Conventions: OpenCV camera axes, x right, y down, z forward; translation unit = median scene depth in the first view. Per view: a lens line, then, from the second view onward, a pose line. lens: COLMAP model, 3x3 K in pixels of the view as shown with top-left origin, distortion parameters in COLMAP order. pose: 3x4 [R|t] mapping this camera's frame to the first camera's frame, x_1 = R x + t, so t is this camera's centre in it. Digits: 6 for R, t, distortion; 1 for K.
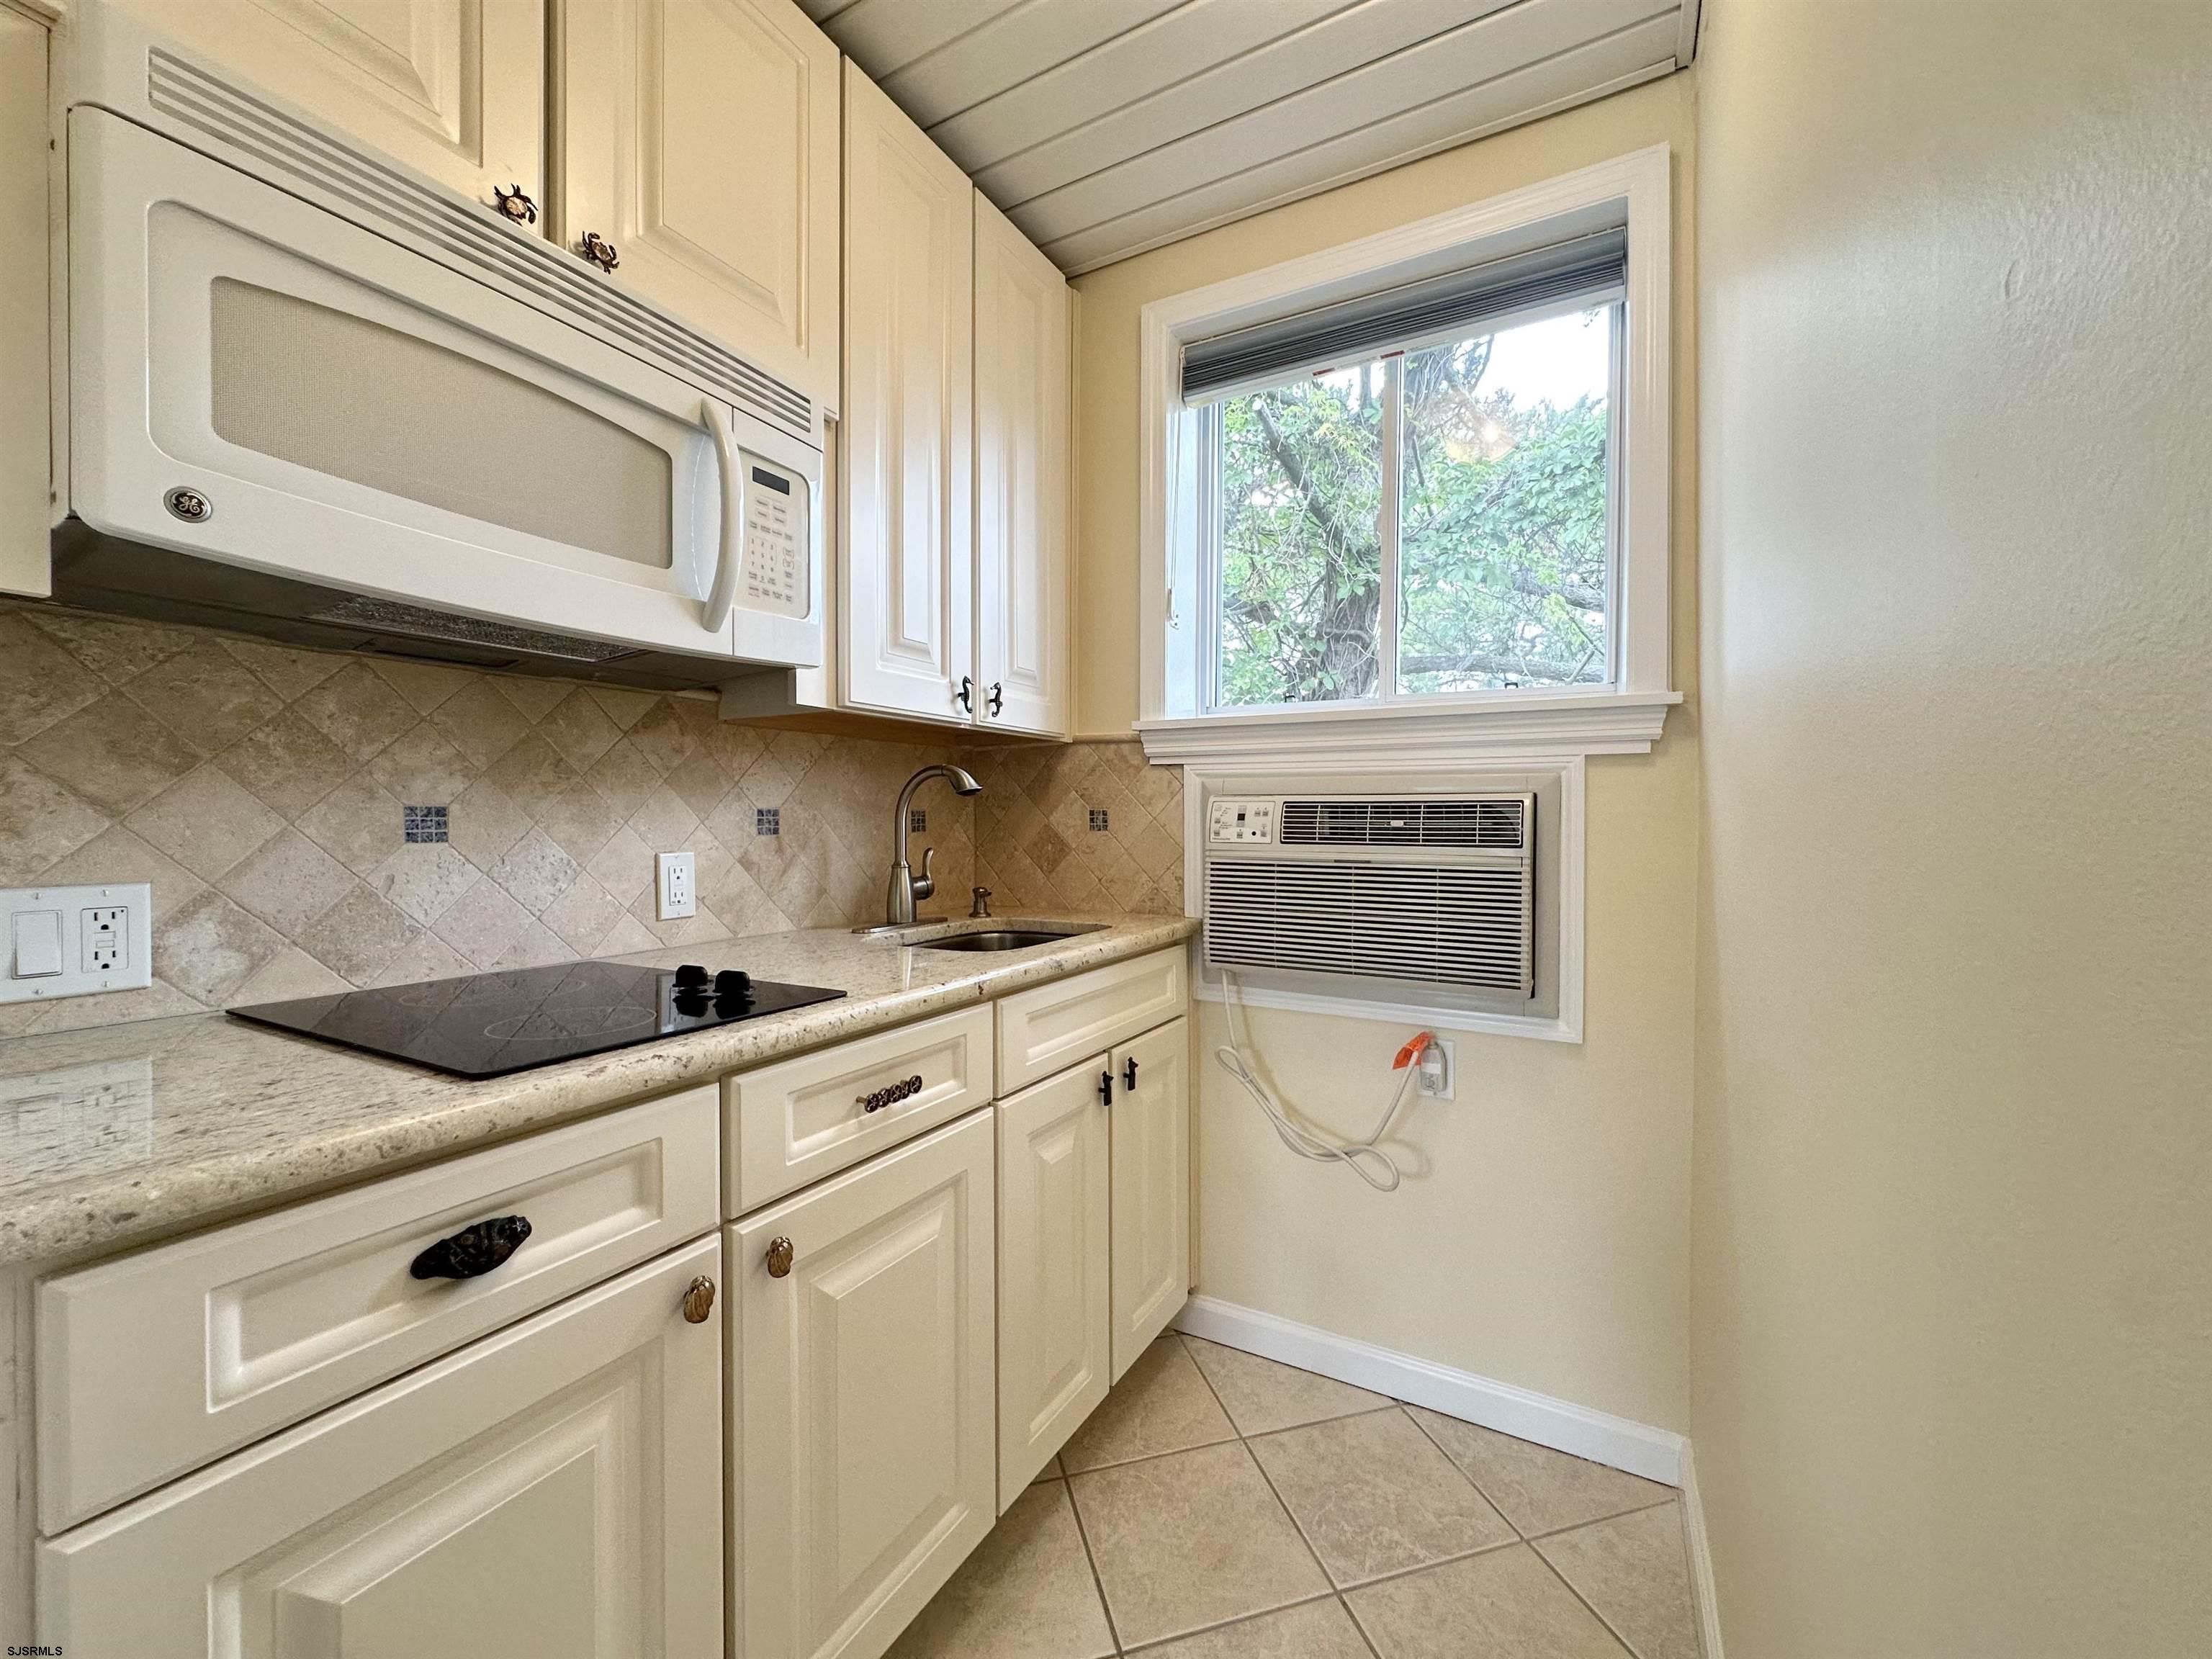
lens RADIAL K [[885.9, 0, 1106.2], [0, 885.9, 829.3], [0, 0, 1]] dist [-0.000463, -0.000407]
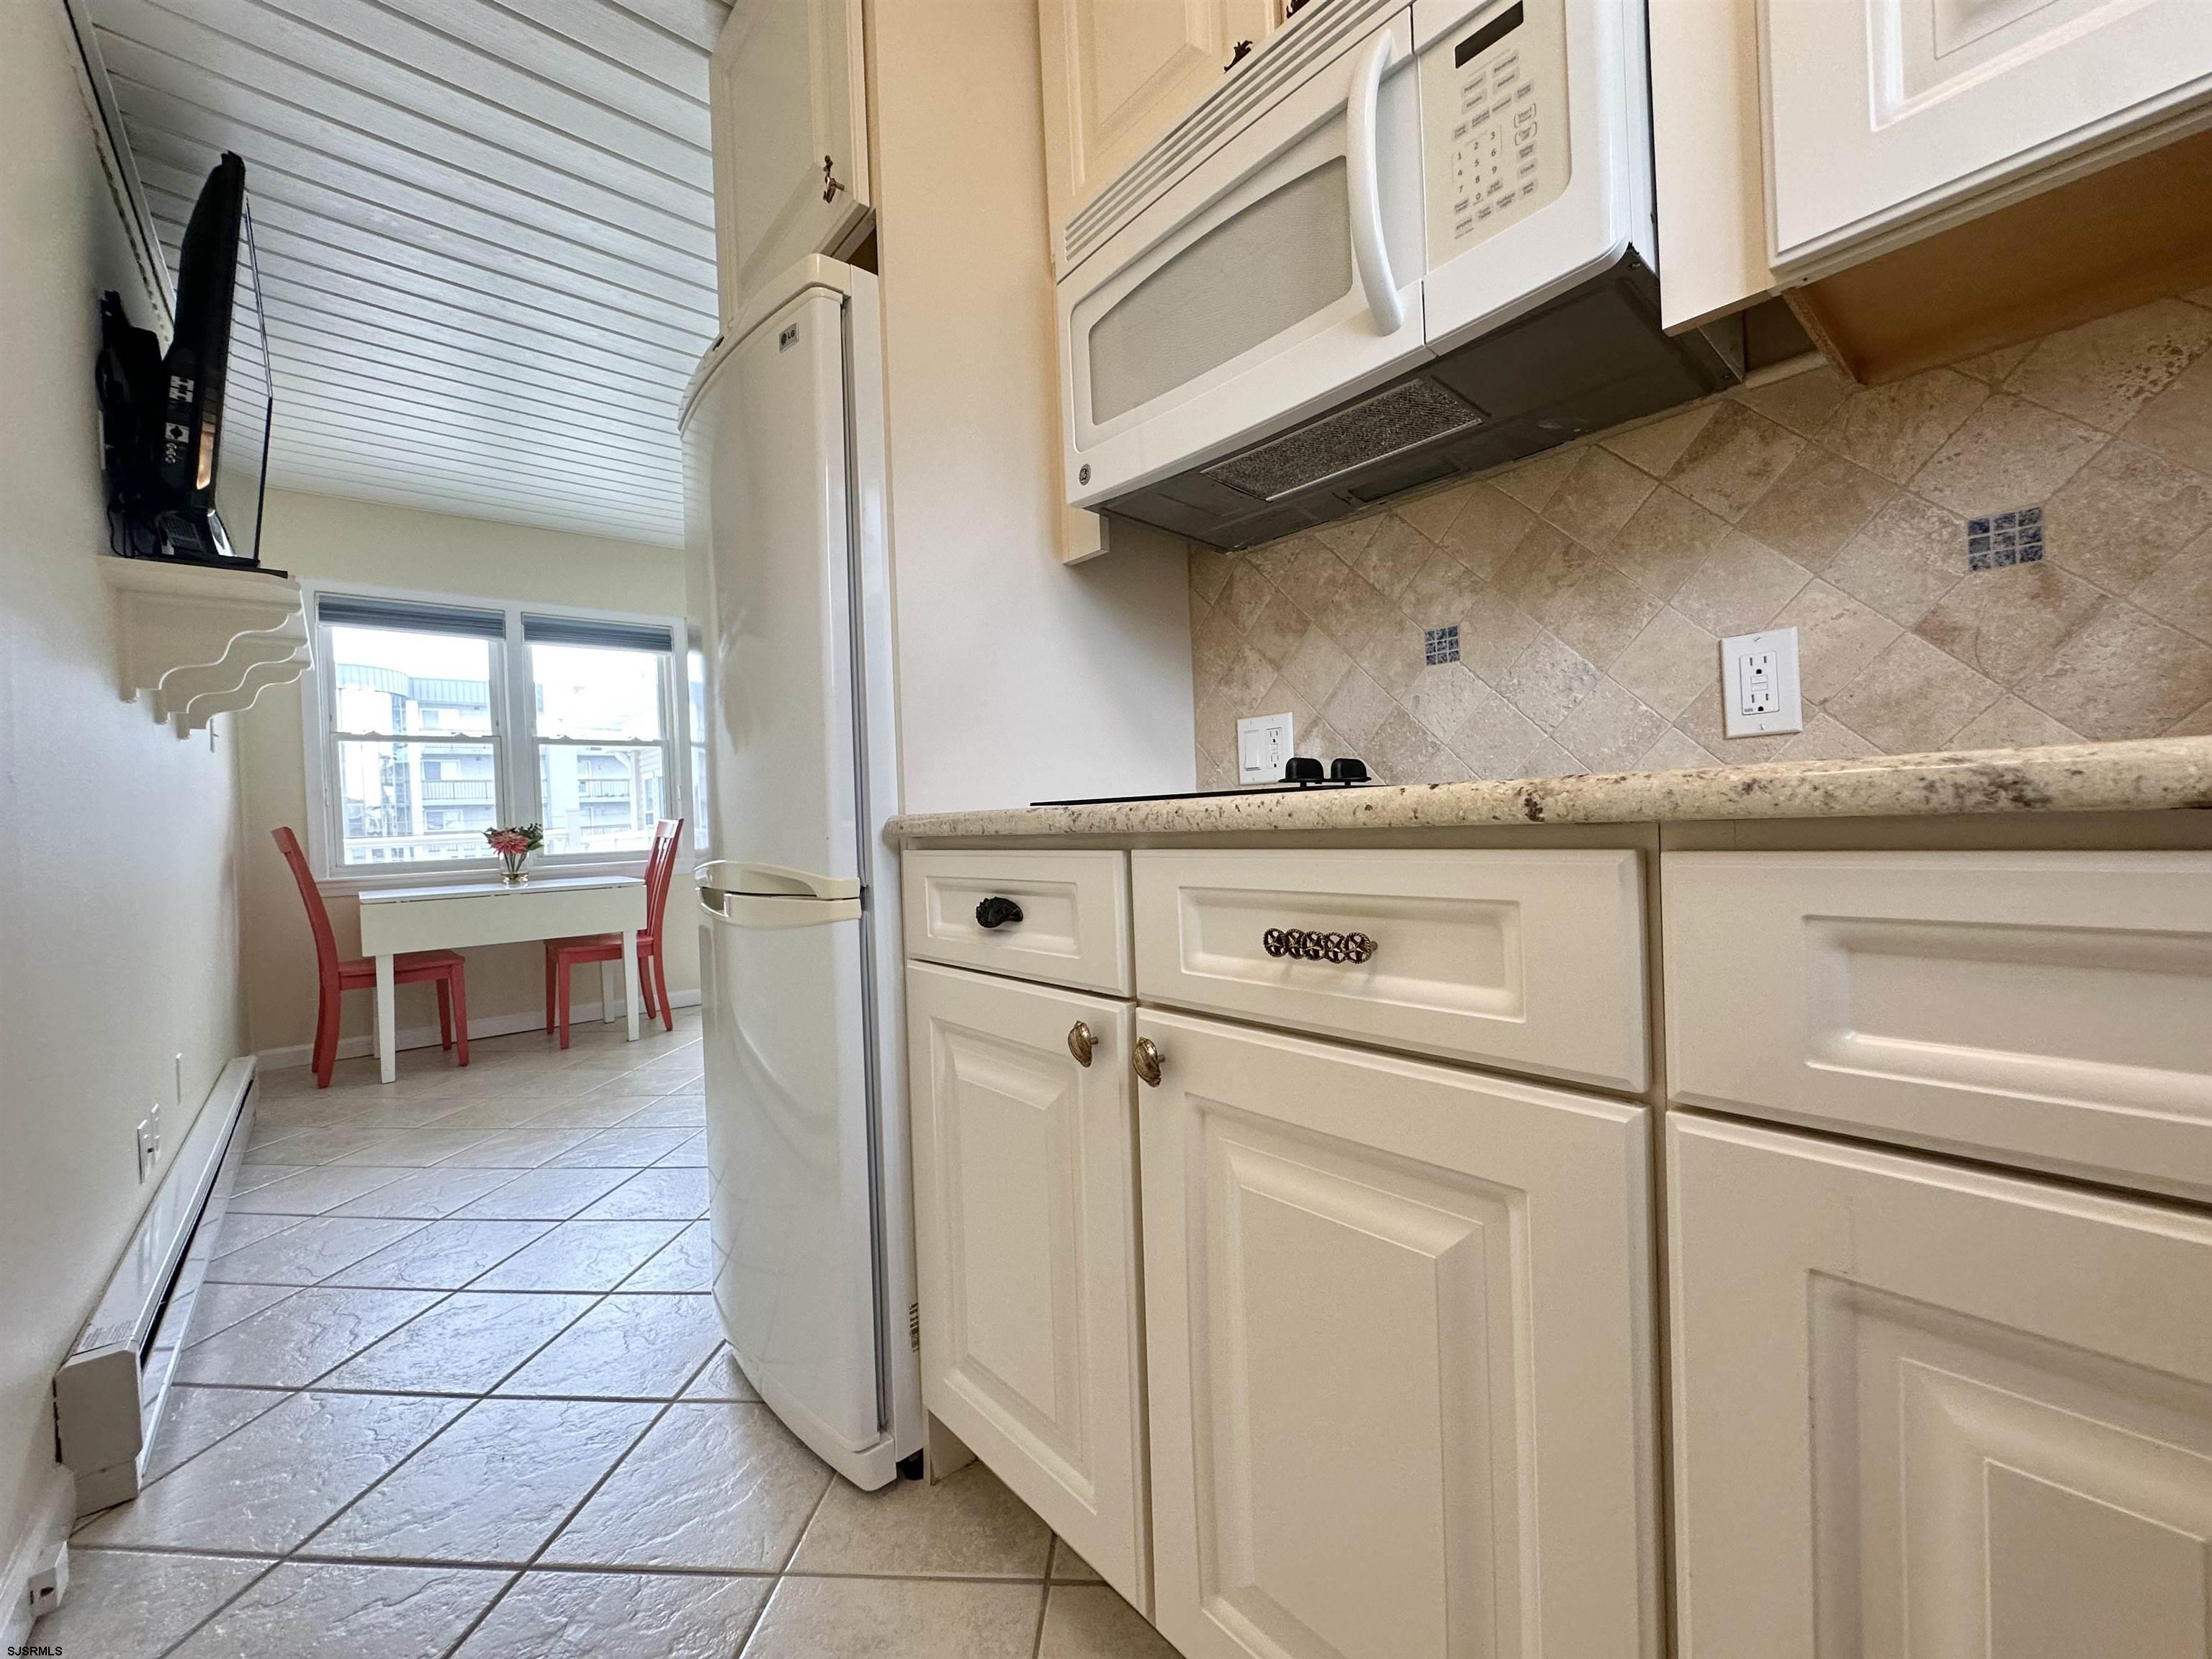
lens RADIAL K [[885.9, 0, 1104.9], [0, 885.9, 823.9], [0, 0, 1]] dist [-0.000463, -0.000407]
pose [[-0.340967, 0.019853, -0.939866, 0.349002], [0.029916, 0.999500, 0.010259, 0.176781], [0.939599, -0.024619, -0.341391, 0.946115]]
